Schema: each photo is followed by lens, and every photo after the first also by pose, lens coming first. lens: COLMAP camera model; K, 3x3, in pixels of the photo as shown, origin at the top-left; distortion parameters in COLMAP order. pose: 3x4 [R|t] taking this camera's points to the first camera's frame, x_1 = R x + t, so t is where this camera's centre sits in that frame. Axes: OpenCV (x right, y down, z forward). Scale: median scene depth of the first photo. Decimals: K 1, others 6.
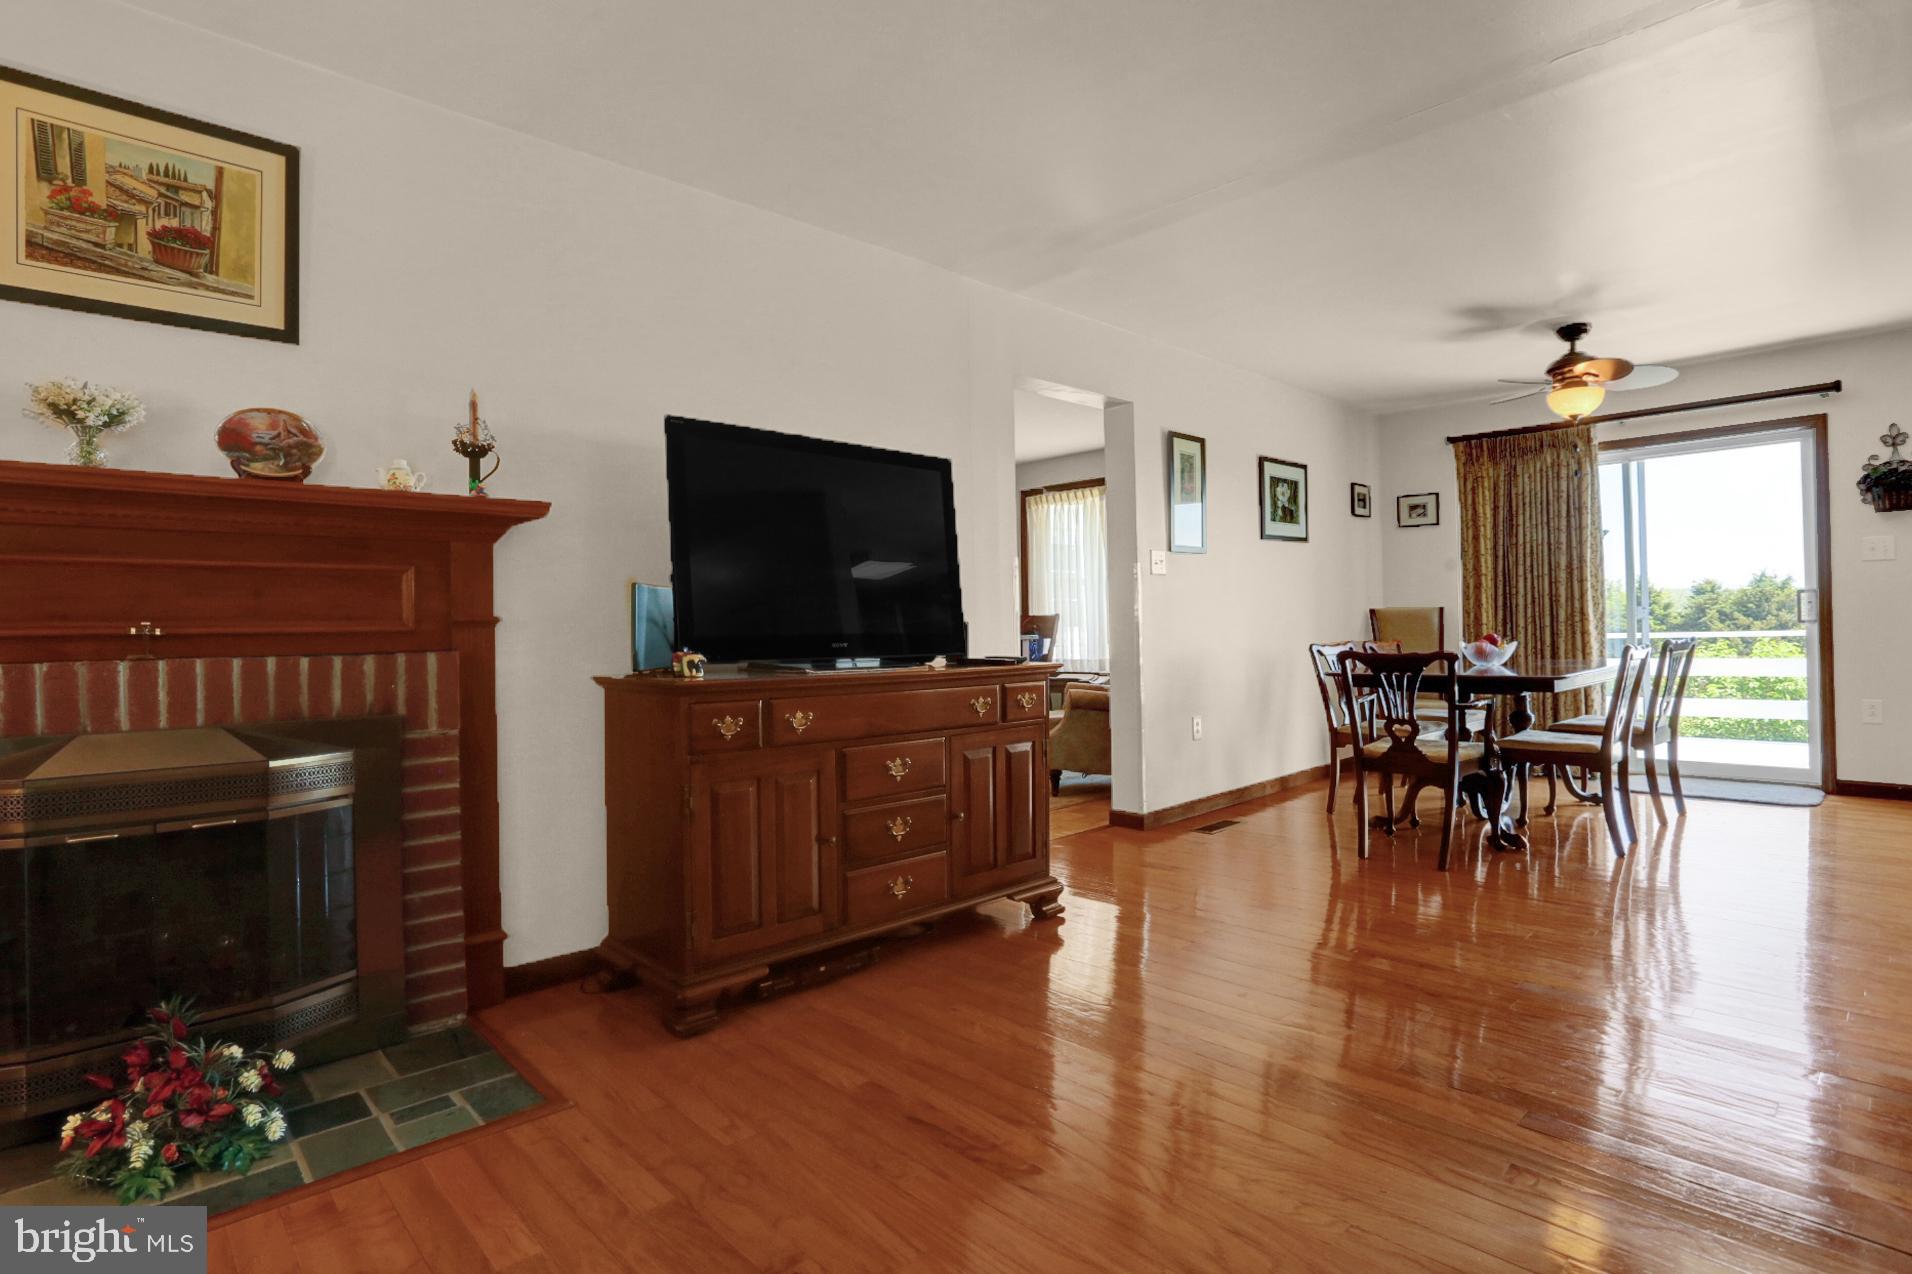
lens RADIAL K [[971.9, 0, 957.3], [0, 971.9, 609.1], [0, 0, 1]] dist [-0.021723, 0.013795]
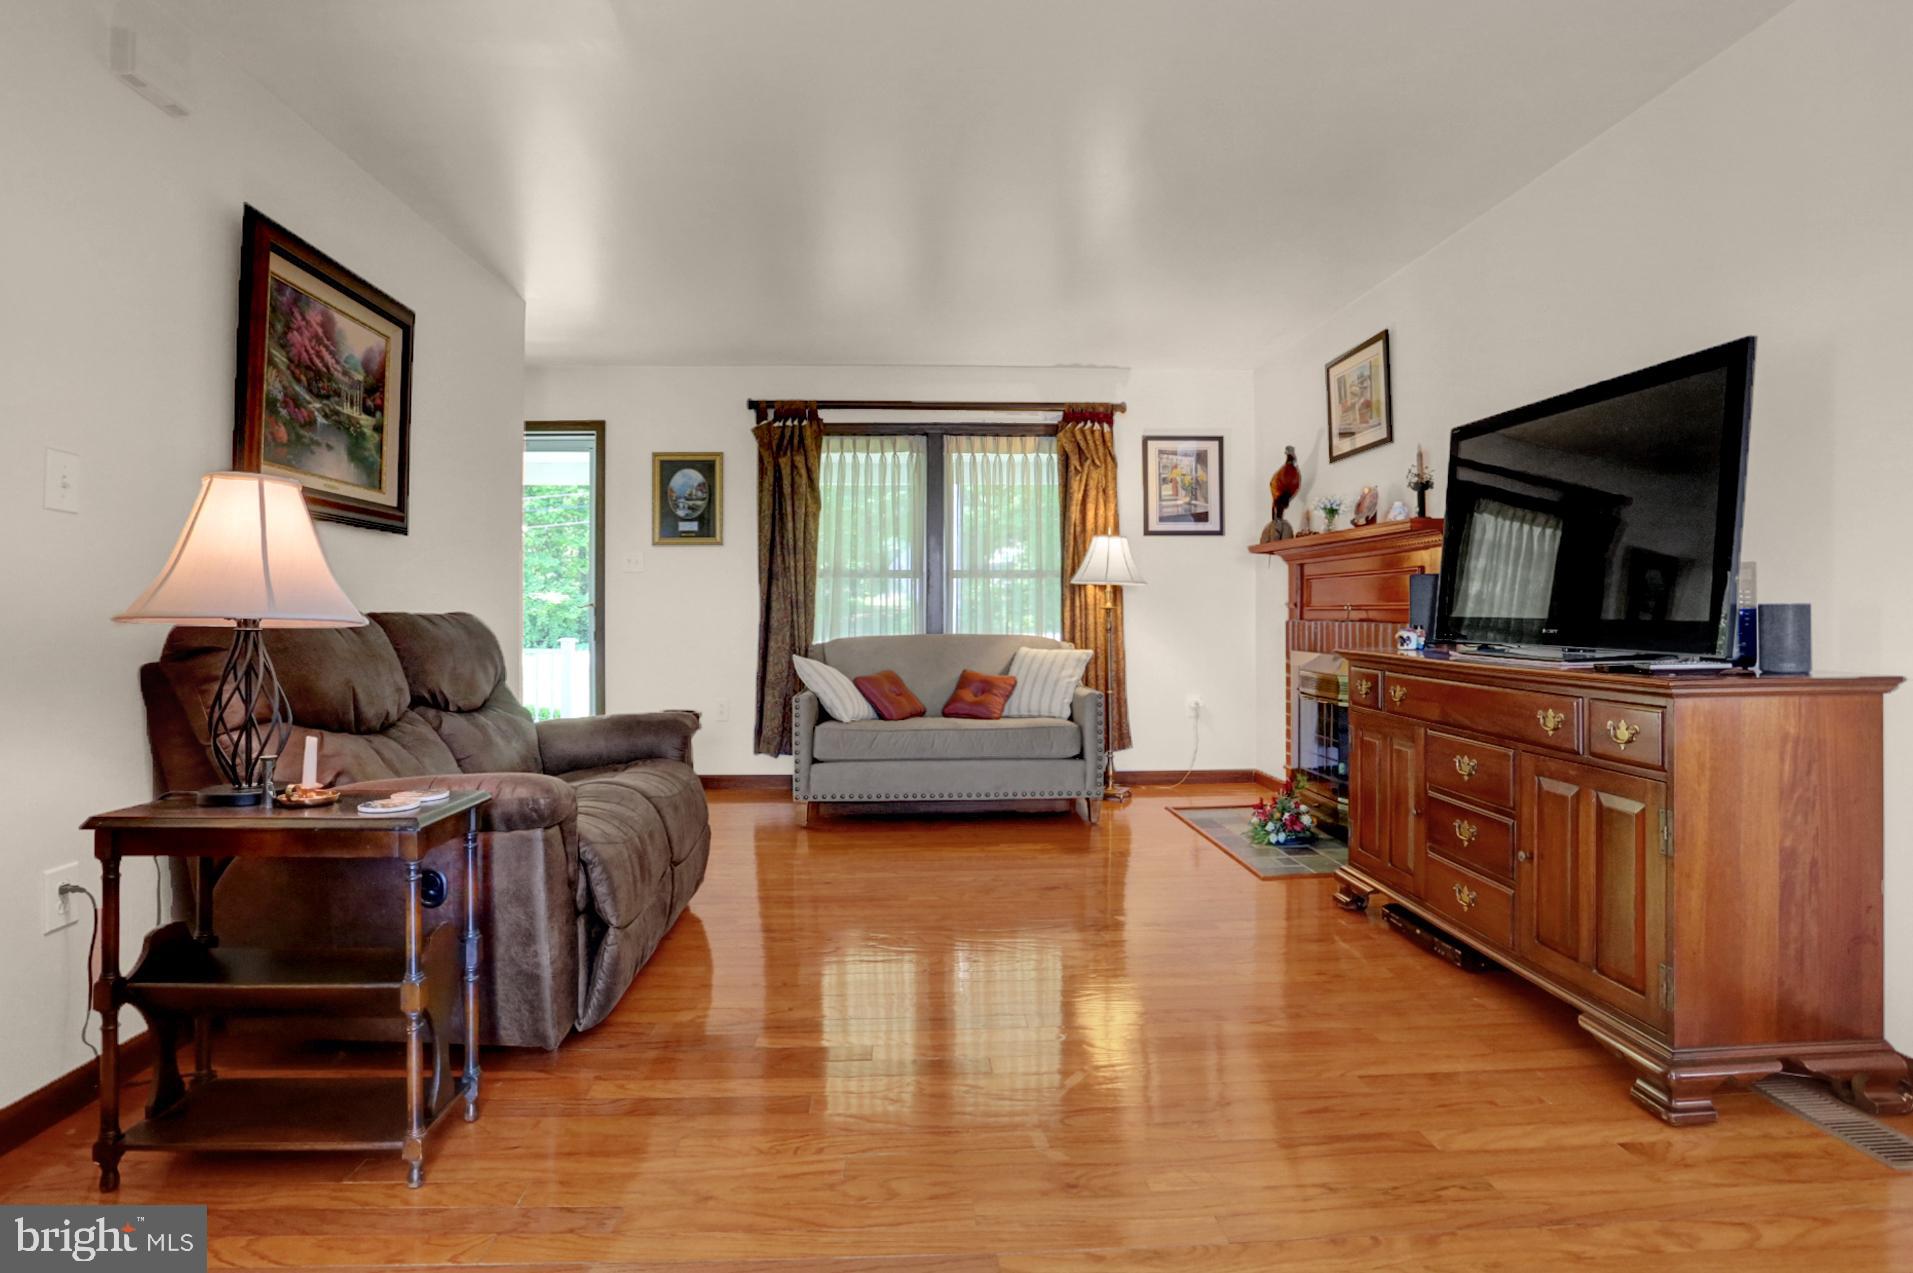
lens RADIAL K [[983.0, 0, 961.9], [0, 983.0, 660.8], [0, 0, 1]] dist [-0.115867, 0.079254]
pose [[-0.630558, 0.050418, -0.774503, 1.119884], [0.018419, 0.998579, 0.050008, 0.013982], [0.775924, 0.017267, -0.630591, 1.457305]]
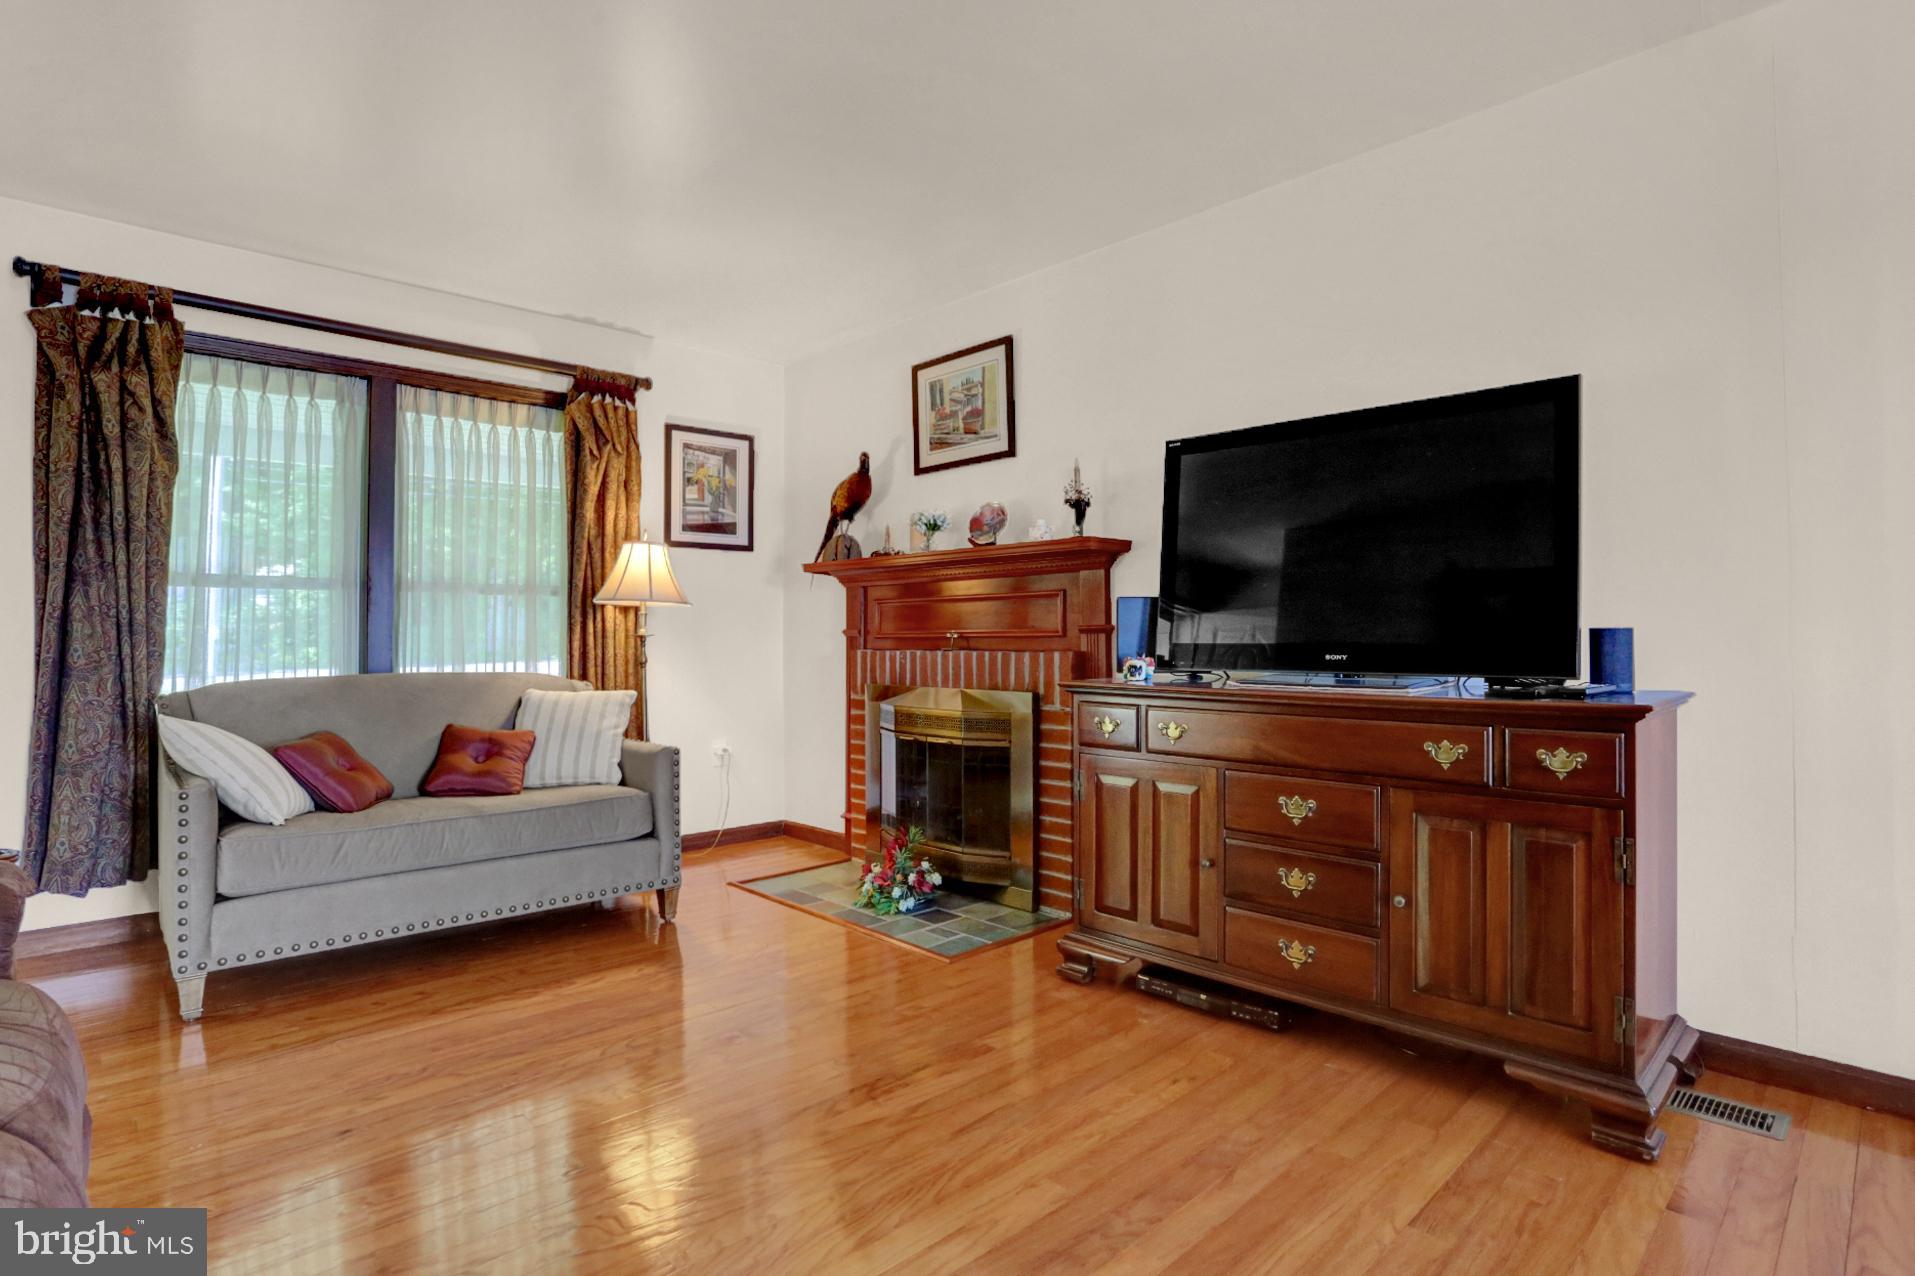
lens RADIAL K [[961.1, 0, 957.5], [0, 961.1, 638.0], [0, 0, 1]] dist [-0.072173, 0.031528]
pose [[0.021363, 0.007225, -0.999746, 0.883433], [0.014698, 0.999864, 0.007540, 0.012406], [0.999664, -0.014855, 0.021254, 0.846907]]
